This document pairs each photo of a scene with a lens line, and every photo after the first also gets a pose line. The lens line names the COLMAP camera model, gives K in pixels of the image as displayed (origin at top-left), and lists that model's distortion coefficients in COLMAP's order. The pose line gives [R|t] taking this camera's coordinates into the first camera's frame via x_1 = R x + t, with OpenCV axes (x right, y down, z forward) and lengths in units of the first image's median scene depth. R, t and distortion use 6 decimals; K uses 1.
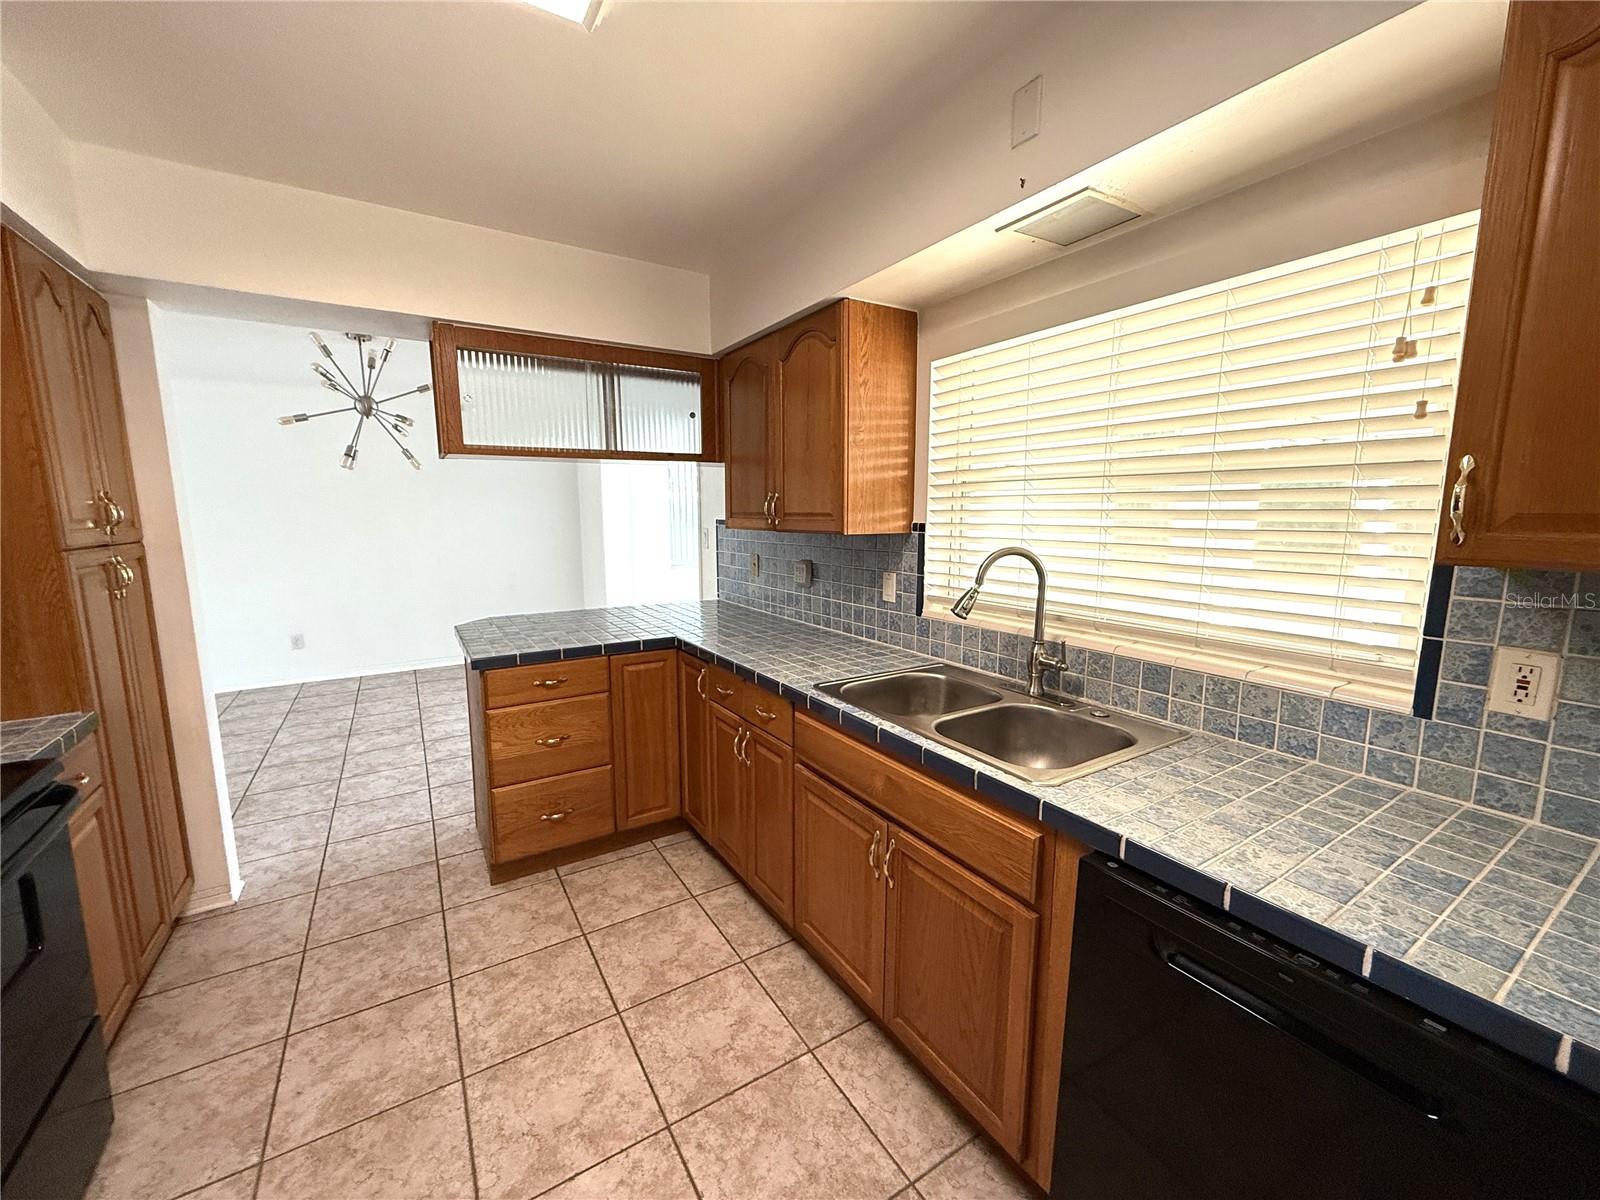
lens RADIAL K [[637.8, 0, 798.3], [0, 637.8, 599.0], [0, 0, 1]] dist [0.000773, 0.000244]
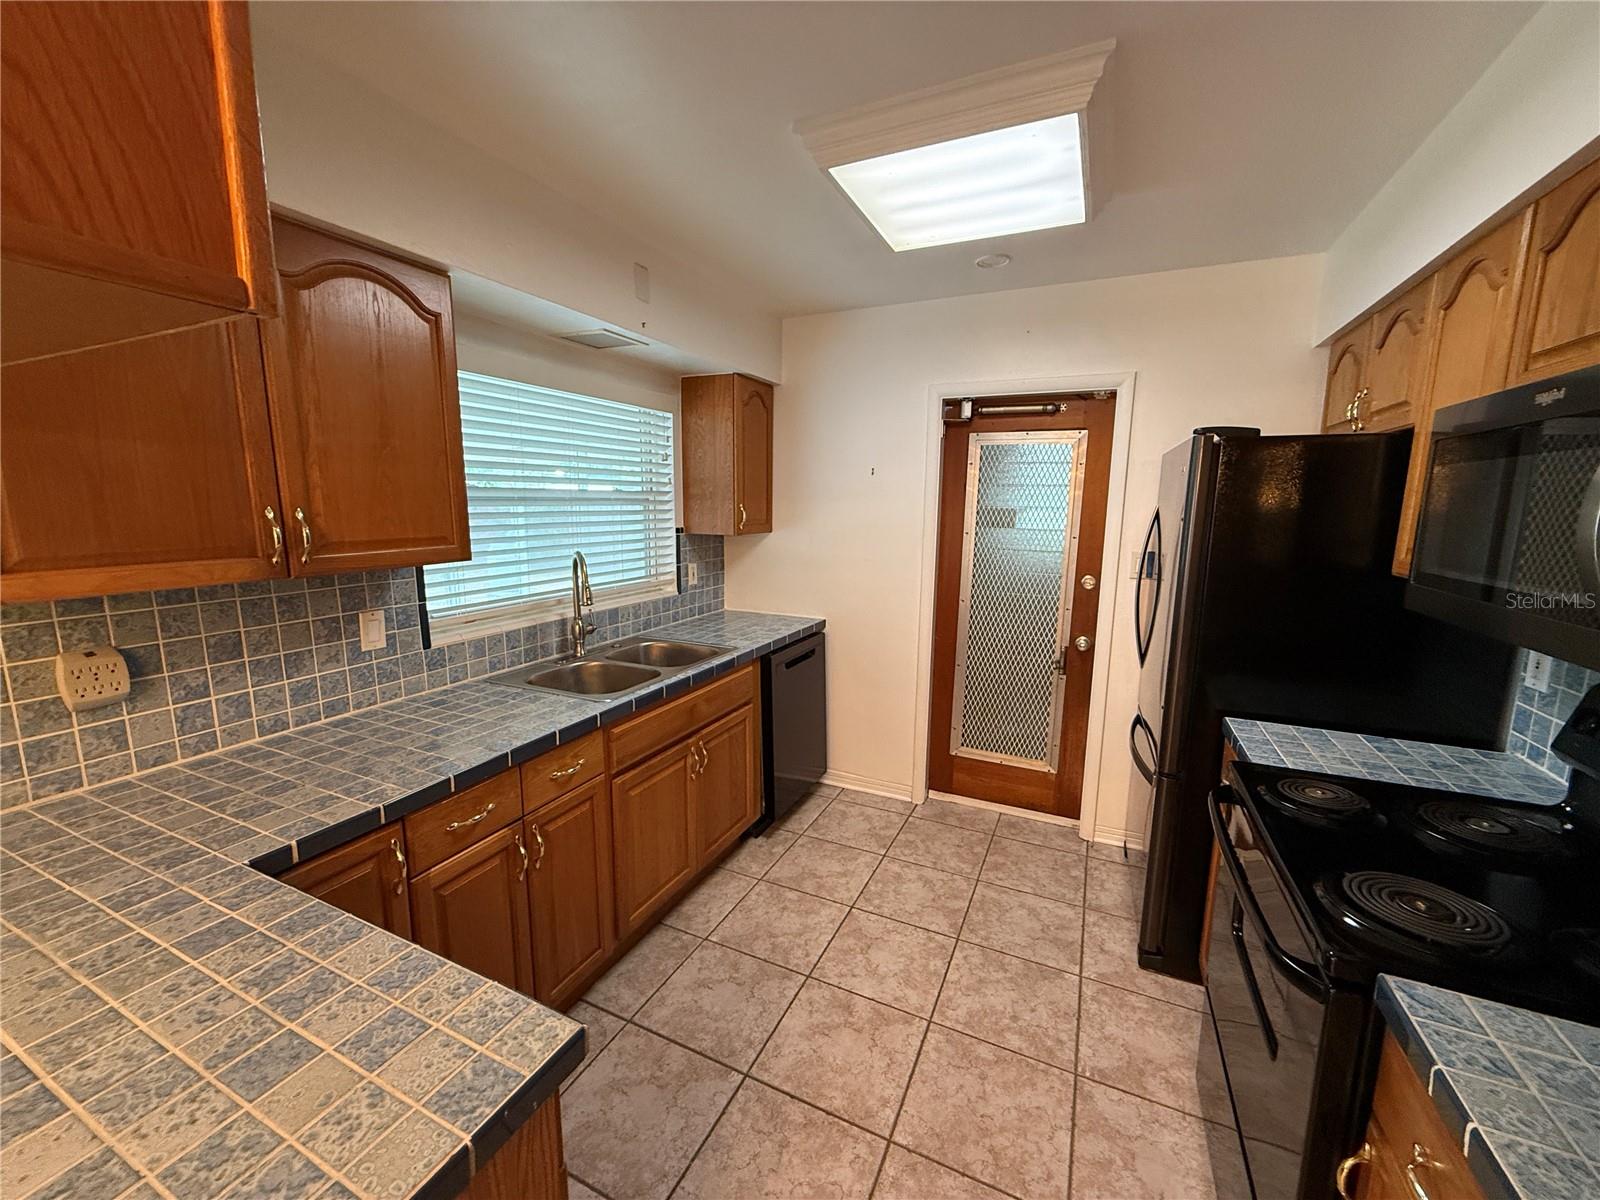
lens RADIAL K [[637.8, 0, 796.0], [0, 637.8, 600.8], [0, 0, 1]] dist [0.000773, 0.000244]
pose [[-0.536688, -0.132539, 0.833306, -0.940604], [0.110704, 0.967989, 0.225259, -0.208630], [-0.836487, 0.213144, -0.504836, 1.181400]]
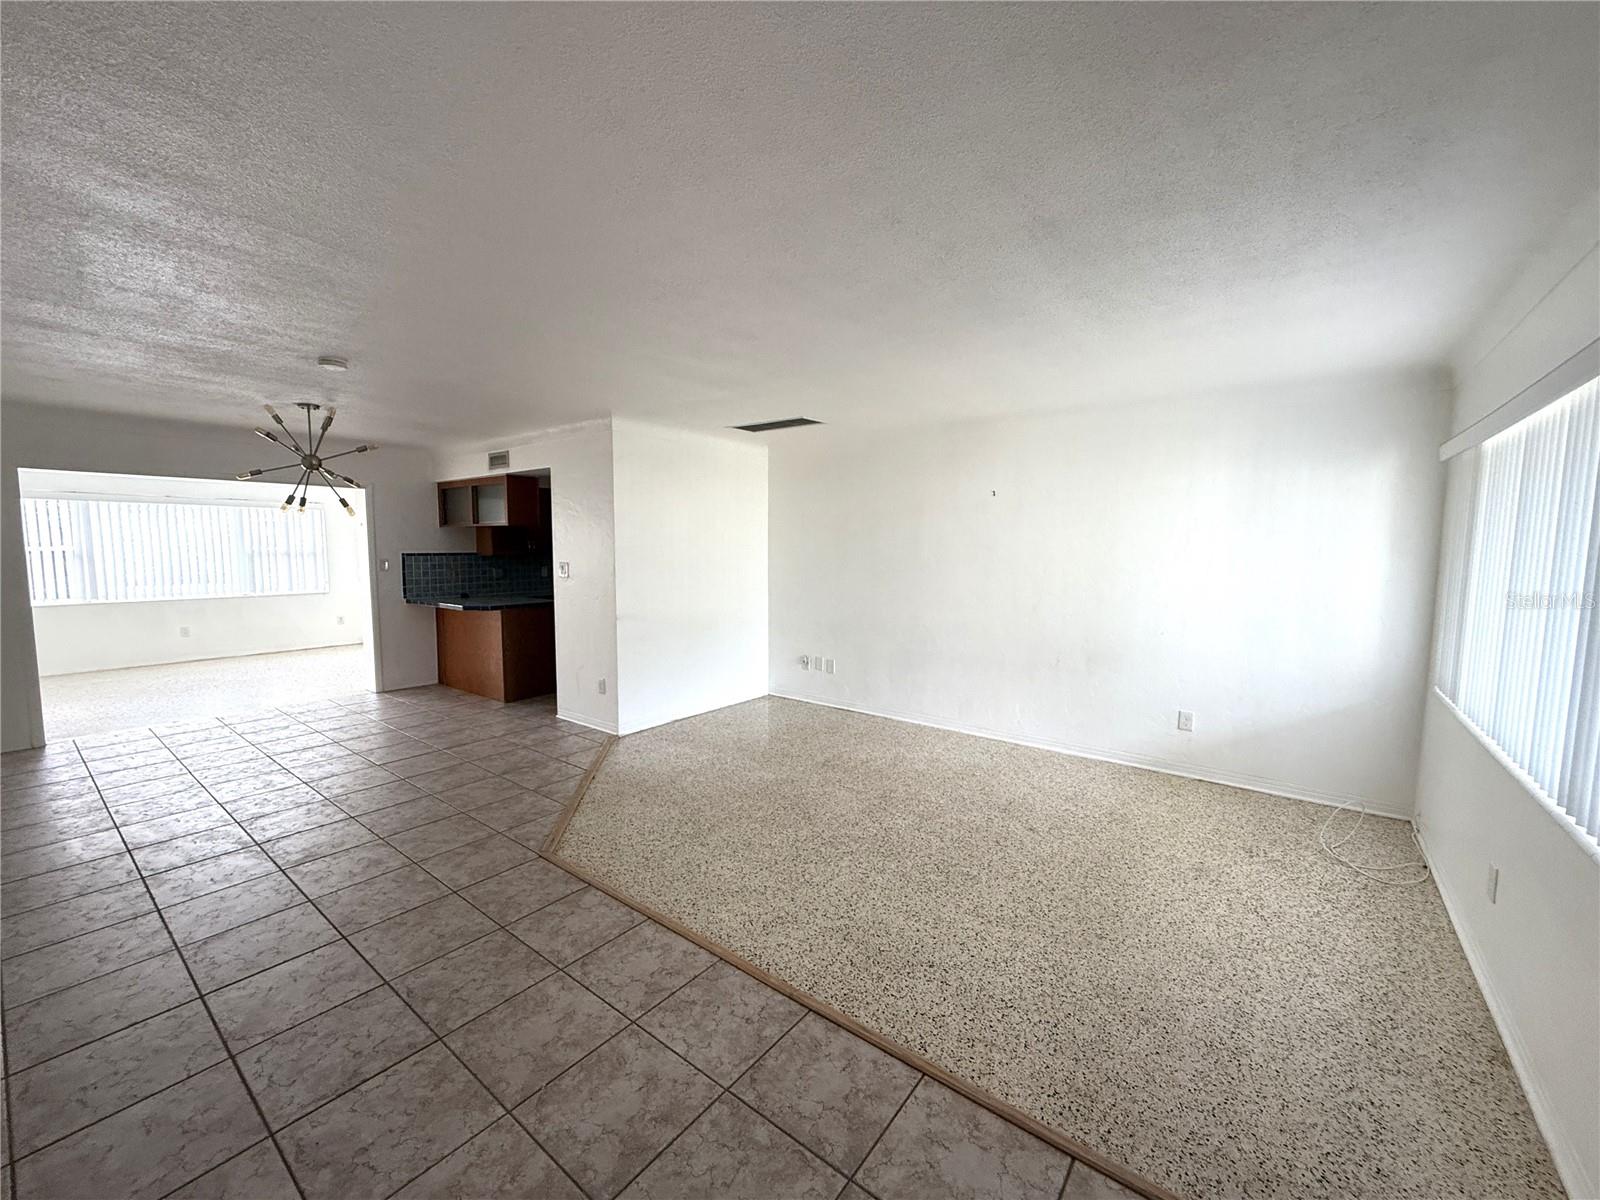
lens RADIAL K [[637.8, 0, 796.8], [0, 637.8, 602.3], [0, 0, 1]] dist [0.000773, 0.000244]
pose [[-0.345273, -0.081858, 0.934926, -4.002827], [0.128330, 0.982714, 0.133435, -0.162645], [-0.929687, 0.166050, -0.328800, 1.118996]]
